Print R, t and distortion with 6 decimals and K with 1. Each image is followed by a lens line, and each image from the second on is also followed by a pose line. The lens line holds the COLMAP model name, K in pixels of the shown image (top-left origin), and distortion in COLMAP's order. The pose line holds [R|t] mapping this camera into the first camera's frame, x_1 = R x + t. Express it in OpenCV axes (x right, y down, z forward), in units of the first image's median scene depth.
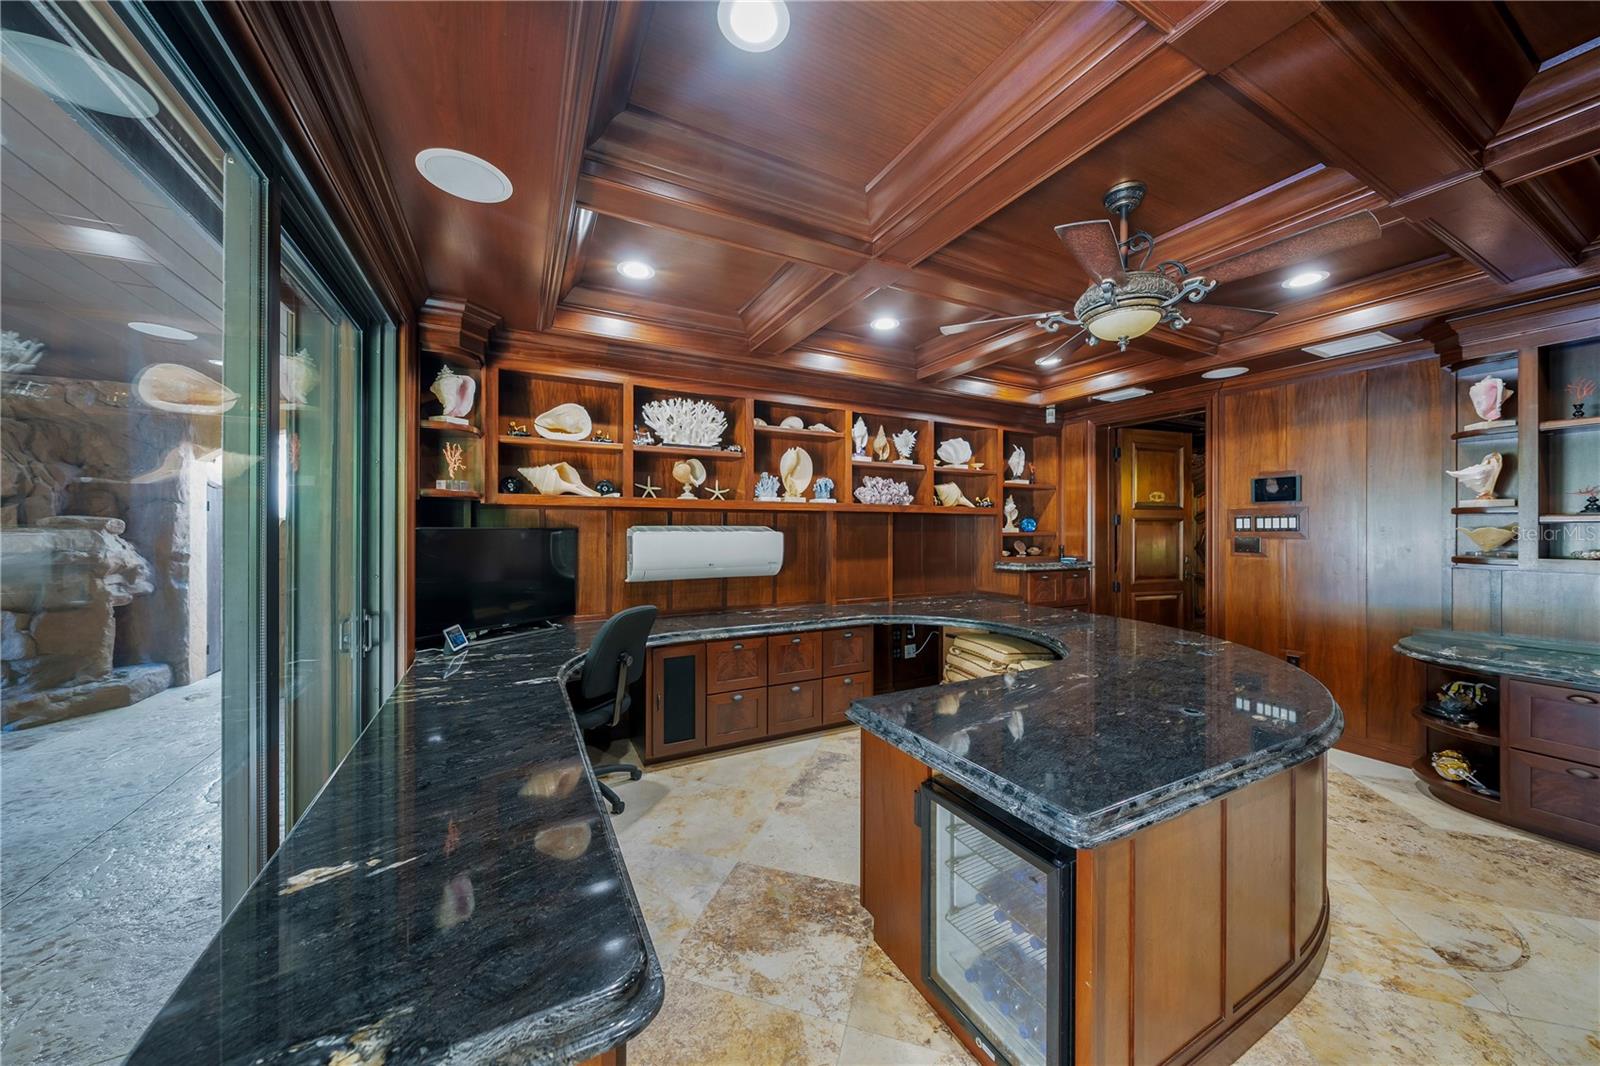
lens RADIAL K [[545.4, 0, 806.1], [0, 545.4, 530.9], [0, 0, 1]] dist [-0.003094, 0.000771]
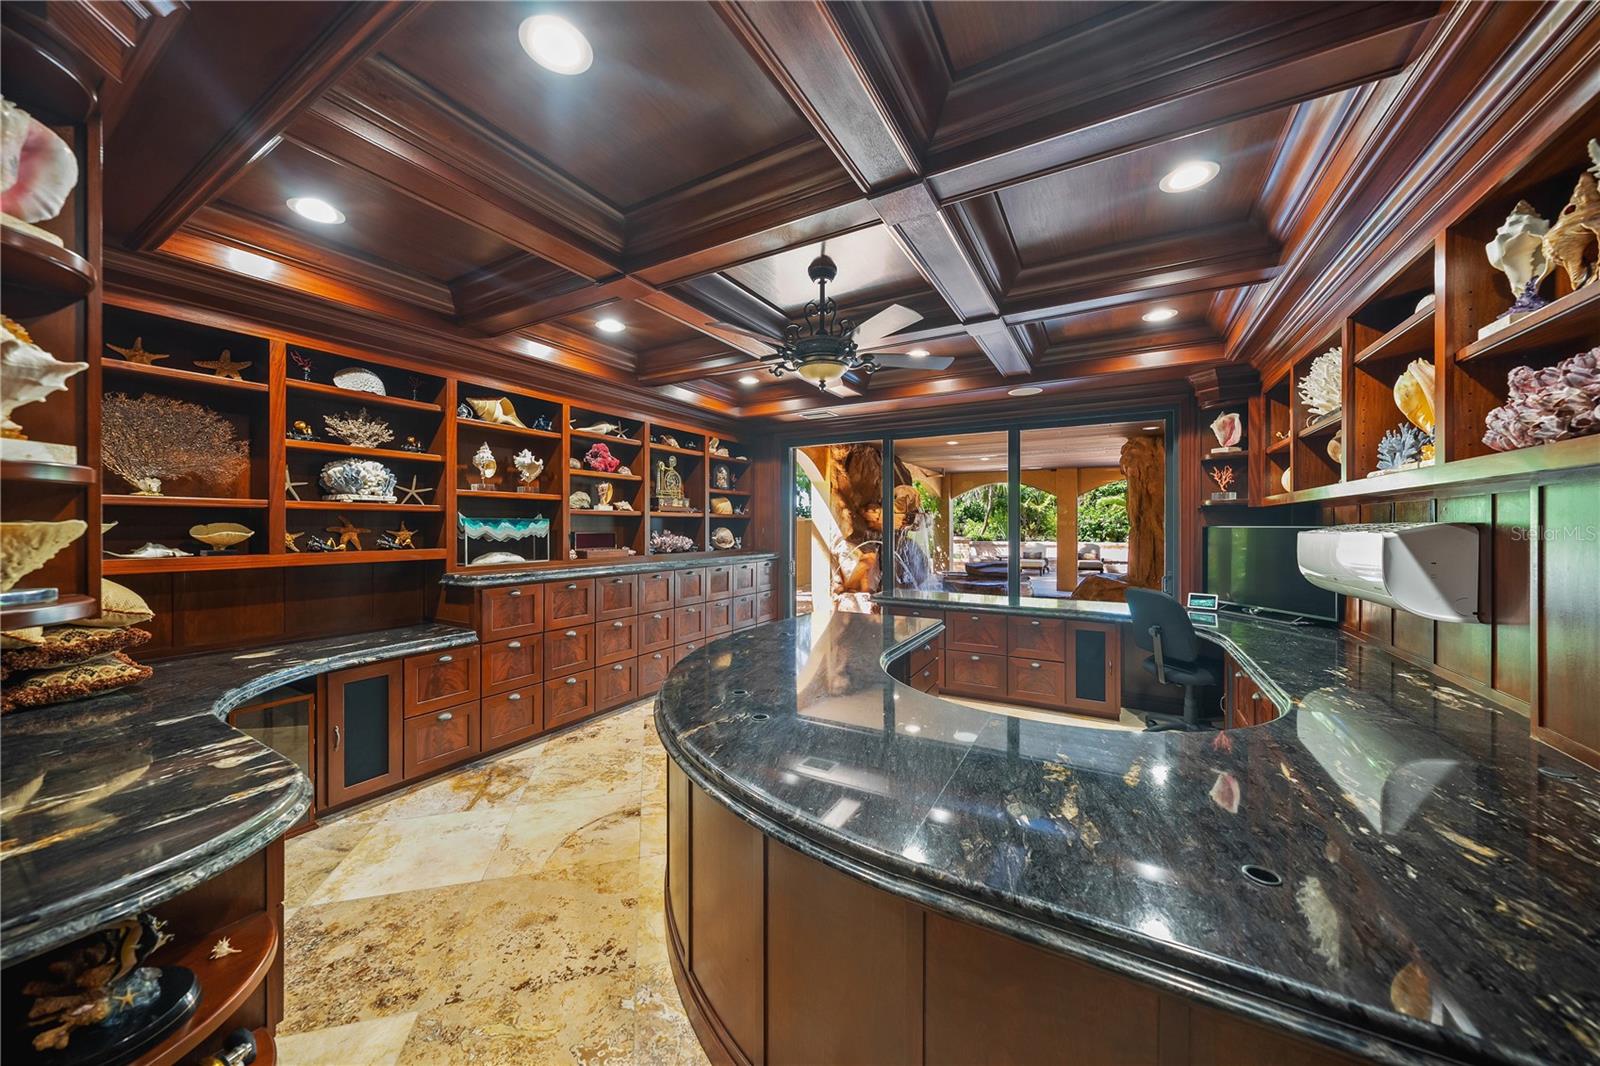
lens RADIAL K [[545.4, 0, 796.3], [0, 545.4, 525.7], [0, 0, 1]] dist [-0.003094, 0.000771]
pose [[0.850765, -0.002231, 0.525541, -0.108184], [0.003950, 0.999990, -0.002149, -0.000143], [-0.525531, 0.003904, 0.850766, -0.057634]]
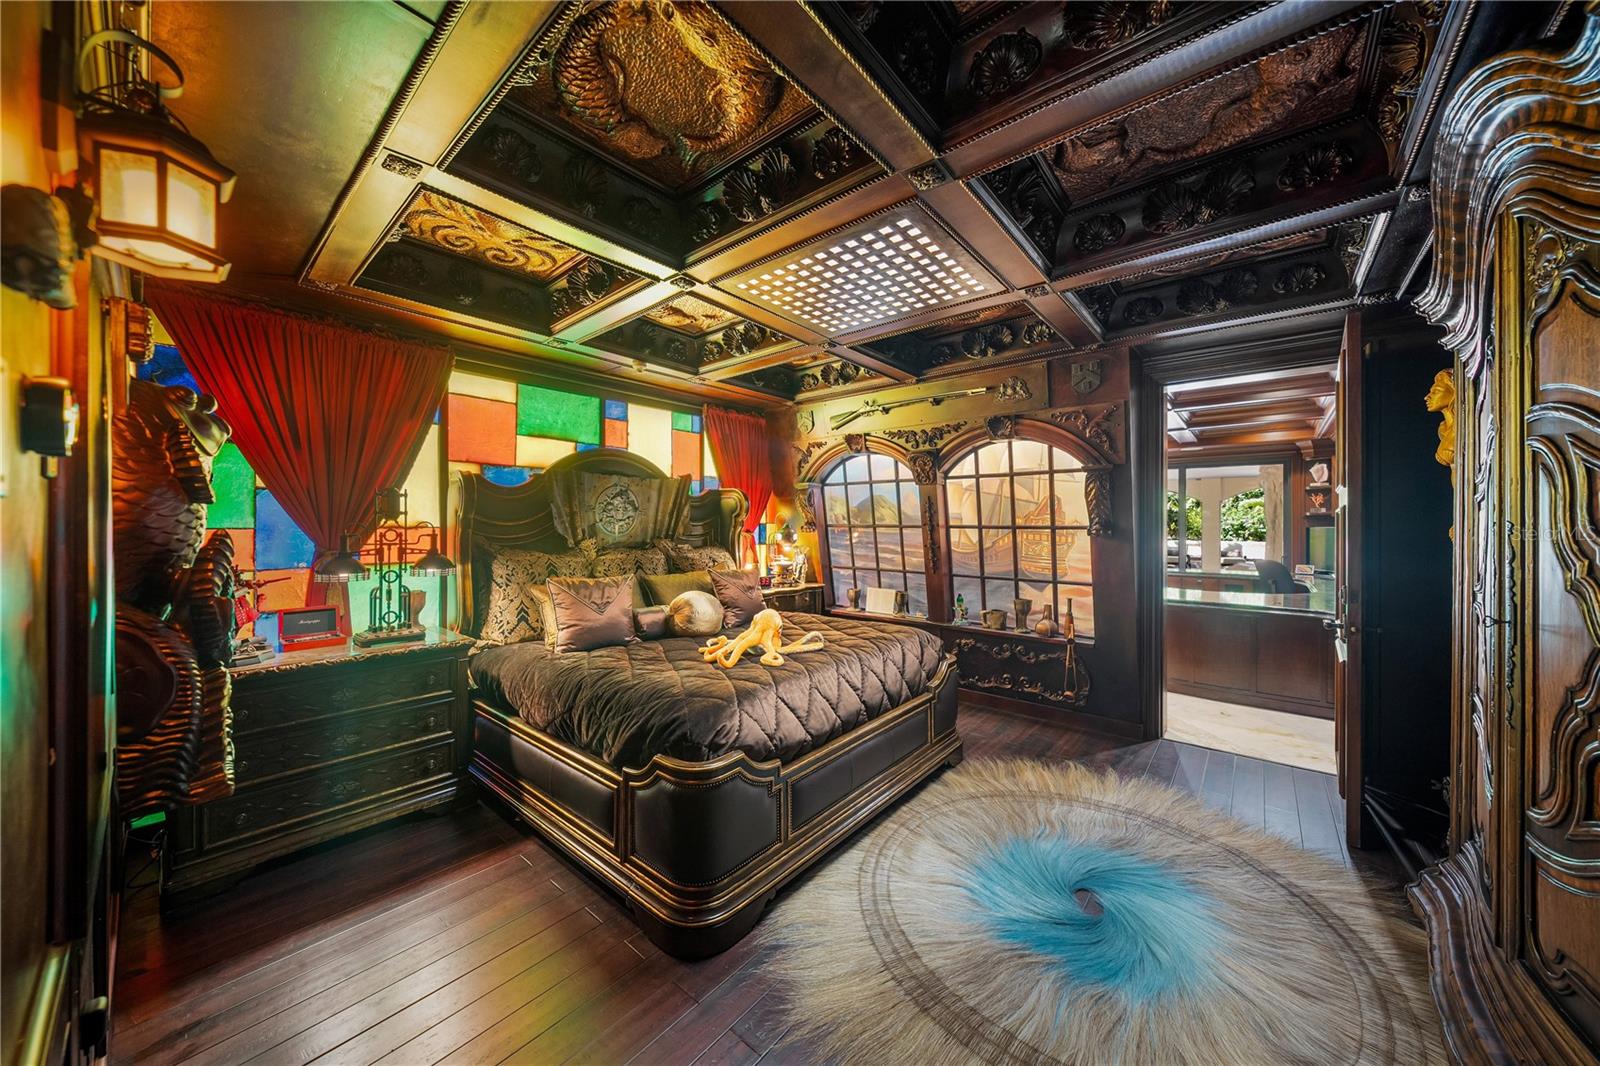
lens RADIAL K [[545.4, 0, 813.2], [0, 545.4, 529.5], [0, 0, 1]] dist [-0.003094, 0.000771]
pose [[0.923822, -0.007318, 0.382753, -0.390568], [0.007481, 0.999971, 0.001062, -0.001442], [-0.382750, 0.001883, 0.923850, -0.218073]]
